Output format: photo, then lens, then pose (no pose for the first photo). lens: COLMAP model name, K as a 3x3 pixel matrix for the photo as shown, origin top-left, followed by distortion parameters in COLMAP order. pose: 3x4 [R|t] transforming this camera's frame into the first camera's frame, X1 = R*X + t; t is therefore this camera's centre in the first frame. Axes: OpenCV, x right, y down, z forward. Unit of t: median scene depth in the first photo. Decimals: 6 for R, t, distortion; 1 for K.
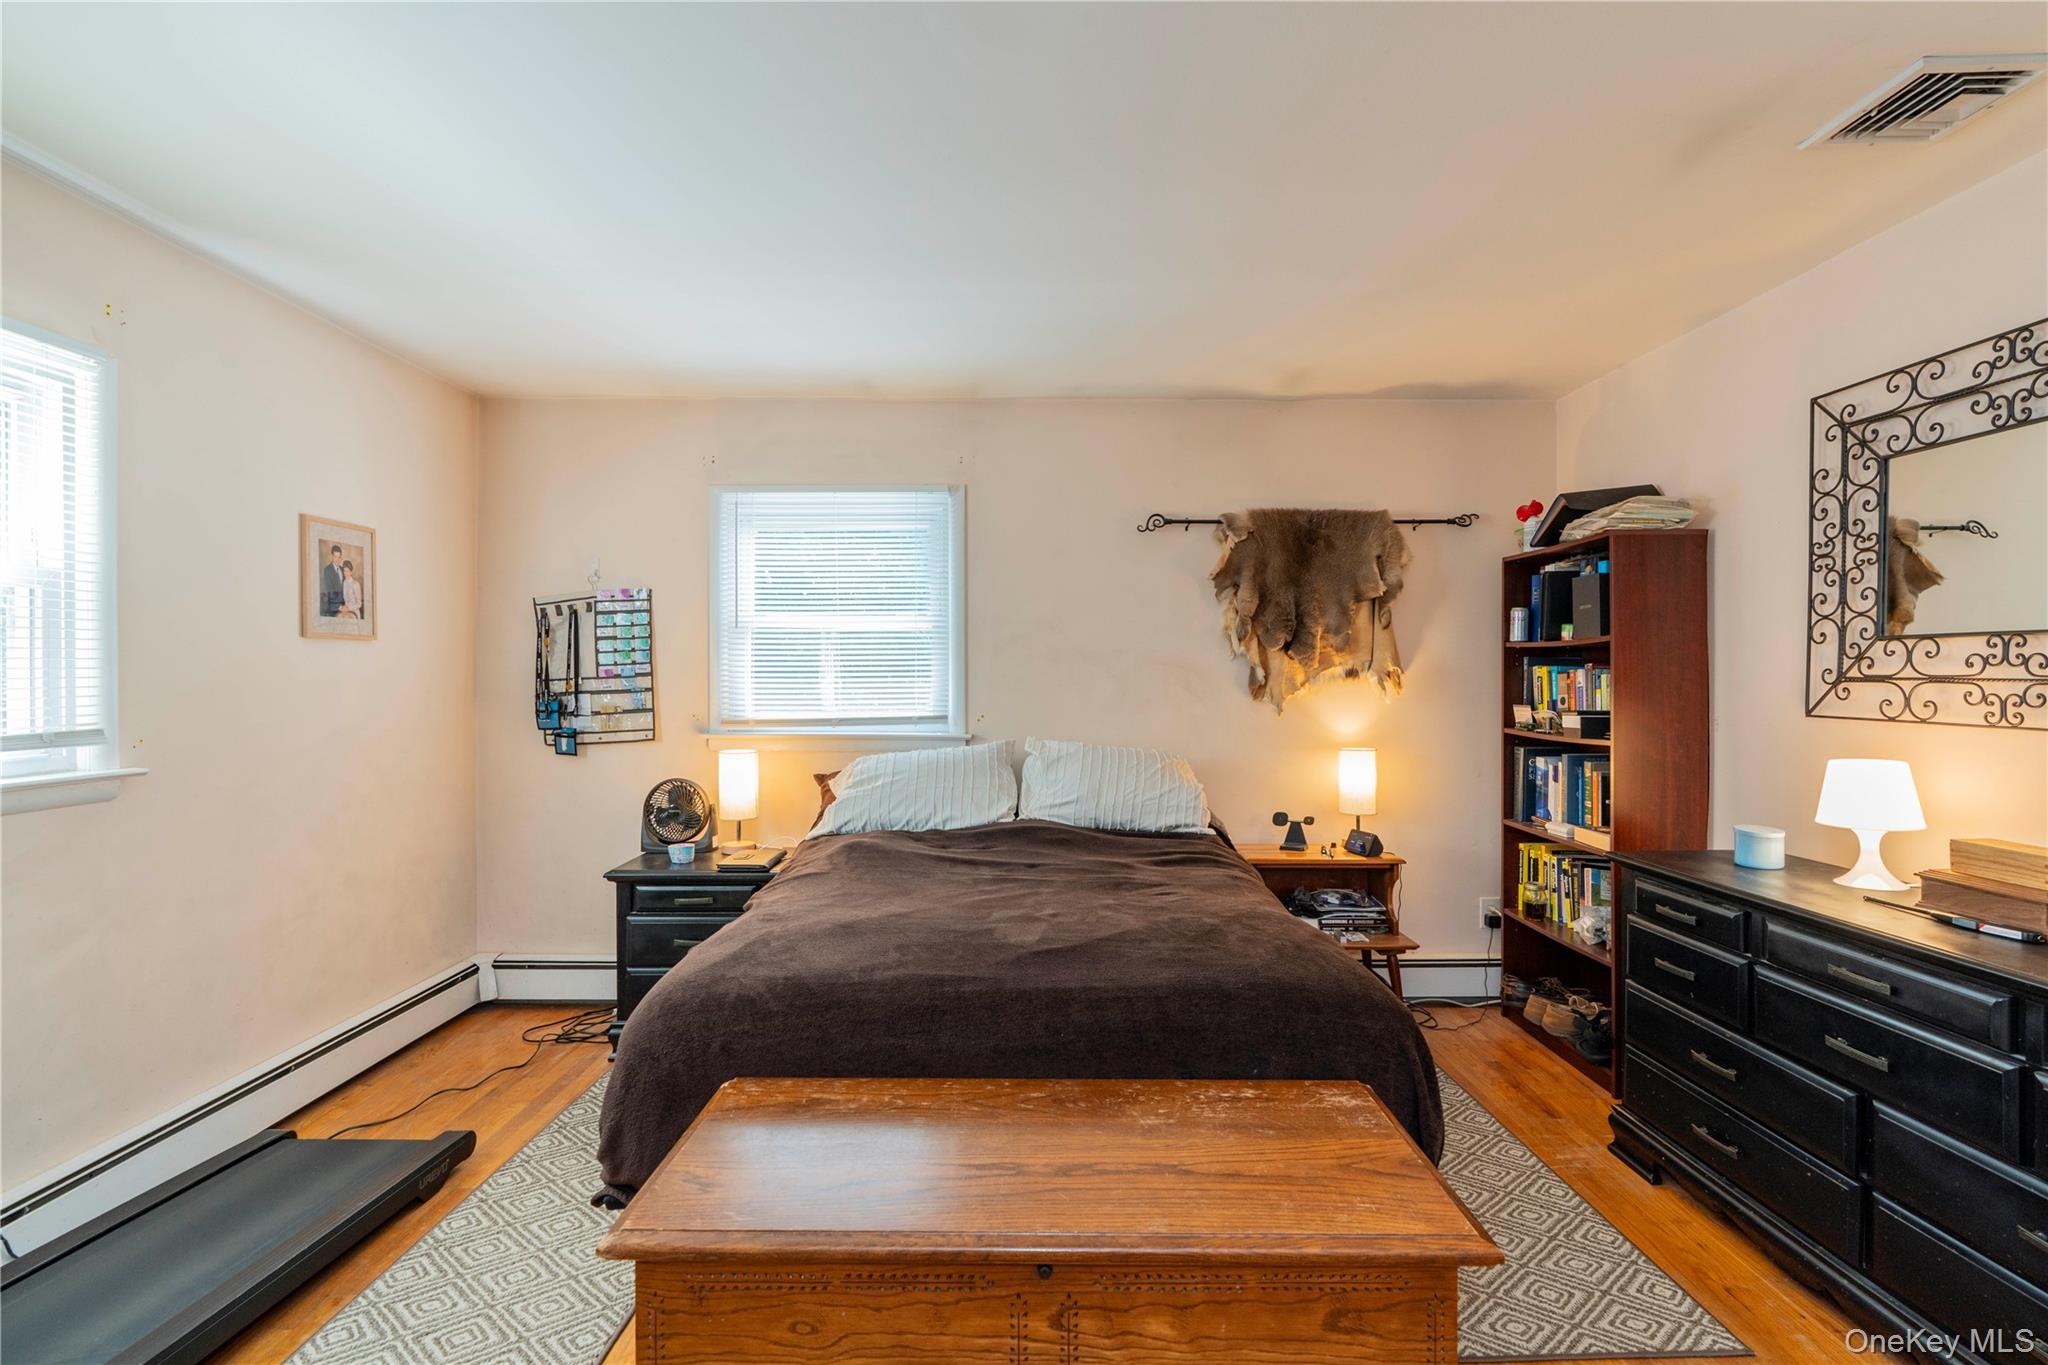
lens RADIAL K [[934.5, 0, 1023.5], [0, 934.5, 679.8], [0, 0, 1]] dist [-0.006849, 0.003898]
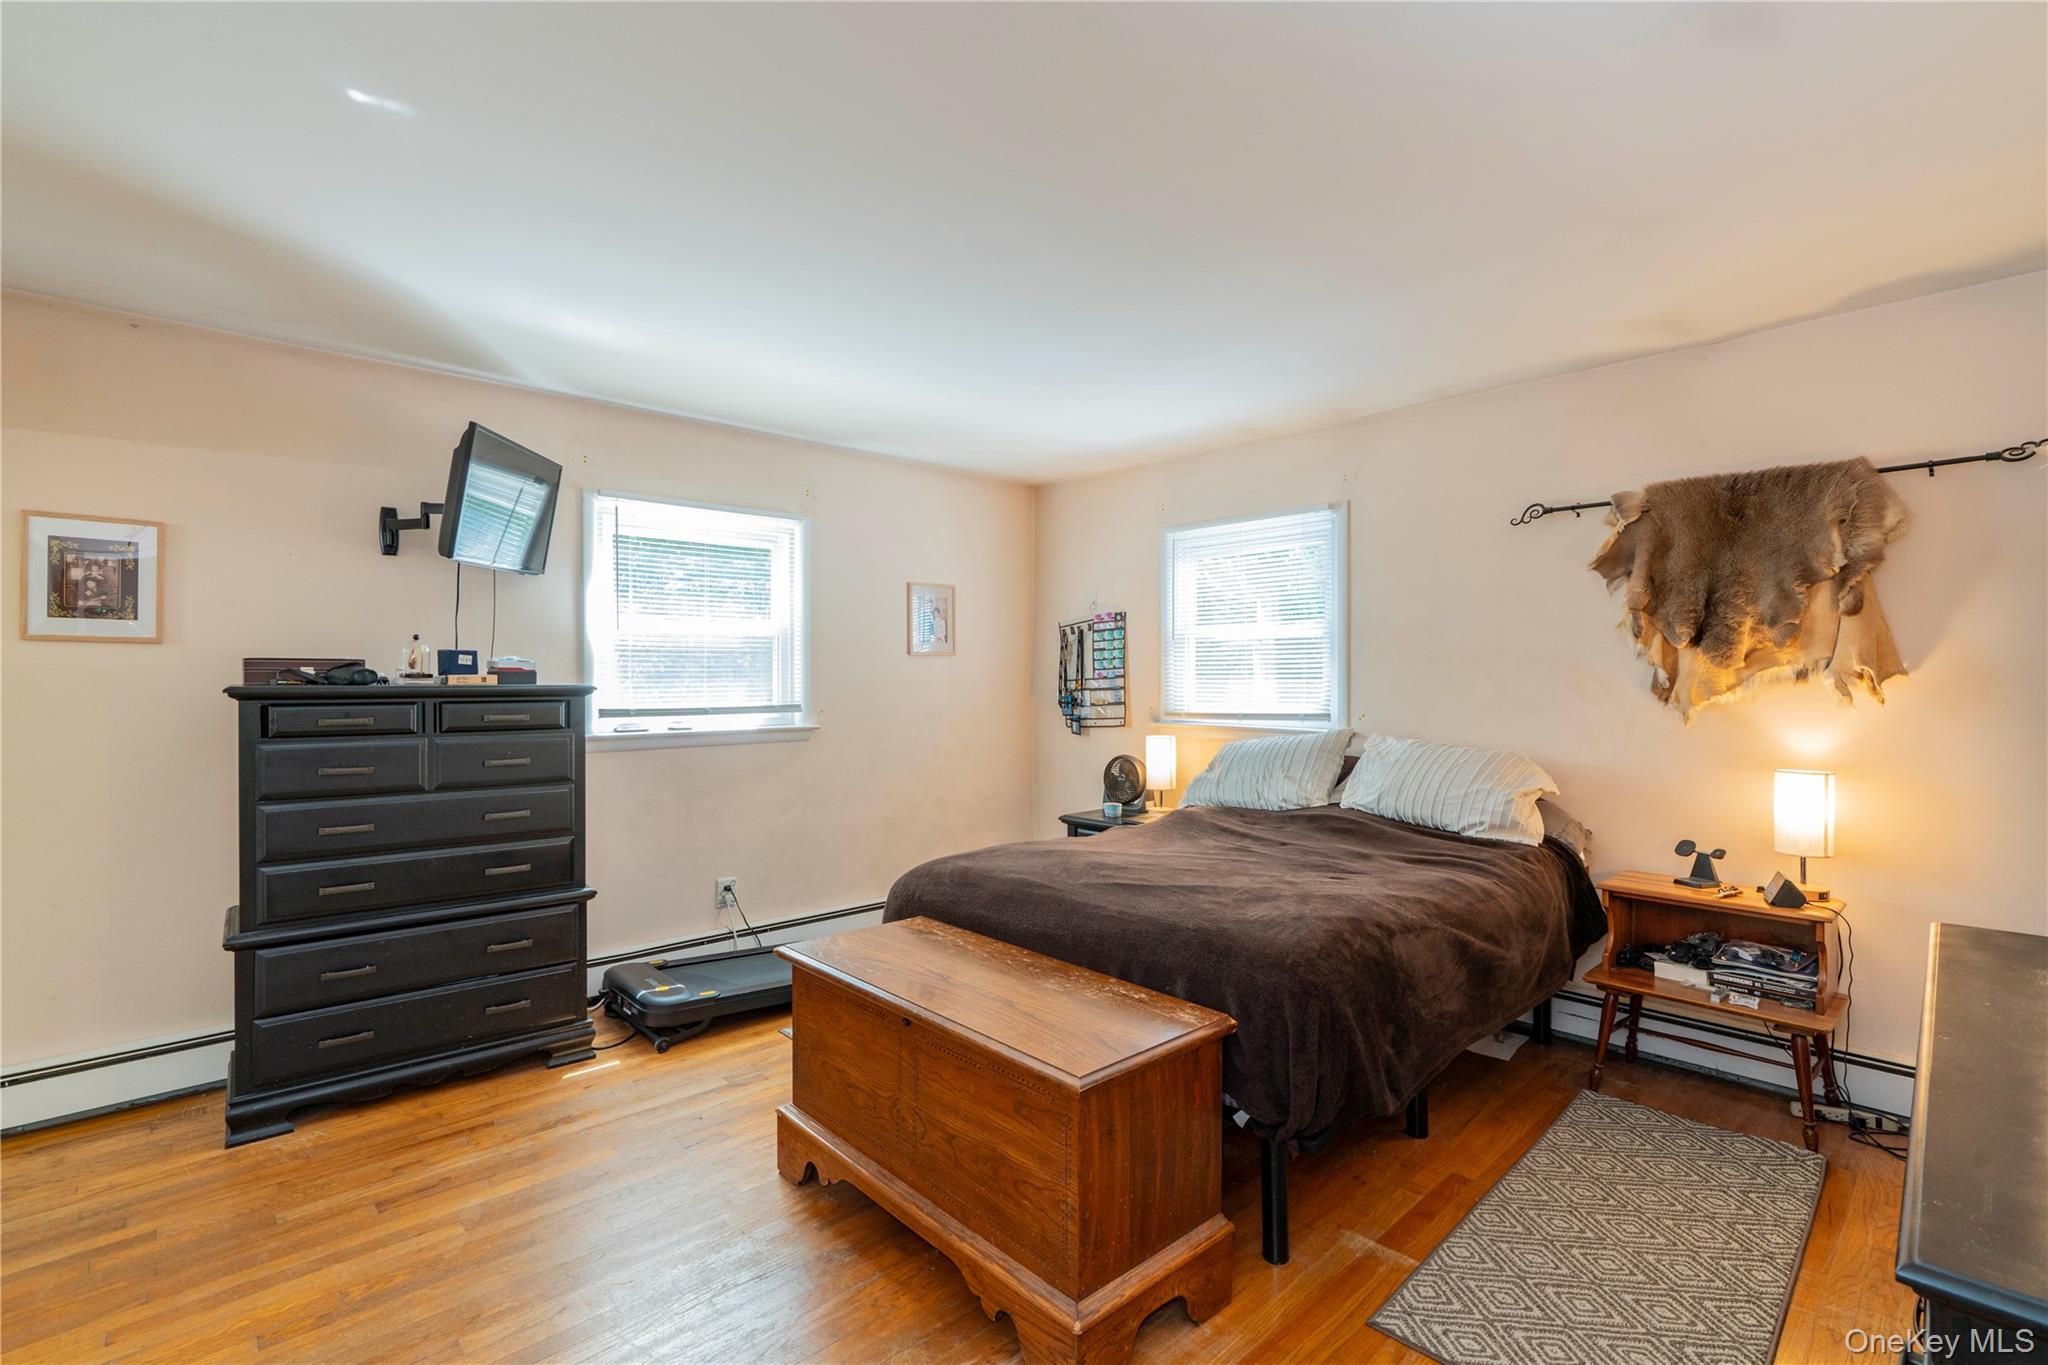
lens RADIAL K [[934.5, 0, 1022.6], [0, 934.5, 680.5], [0, 0, 1]] dist [-0.006849, 0.003898]
pose [[0.676725, 0.002797, -0.736231, 0.485014], [-0.002857, 0.999995, 0.001173, -0.000970], [0.736231, 0.001310, 0.676730, -0.004871]]
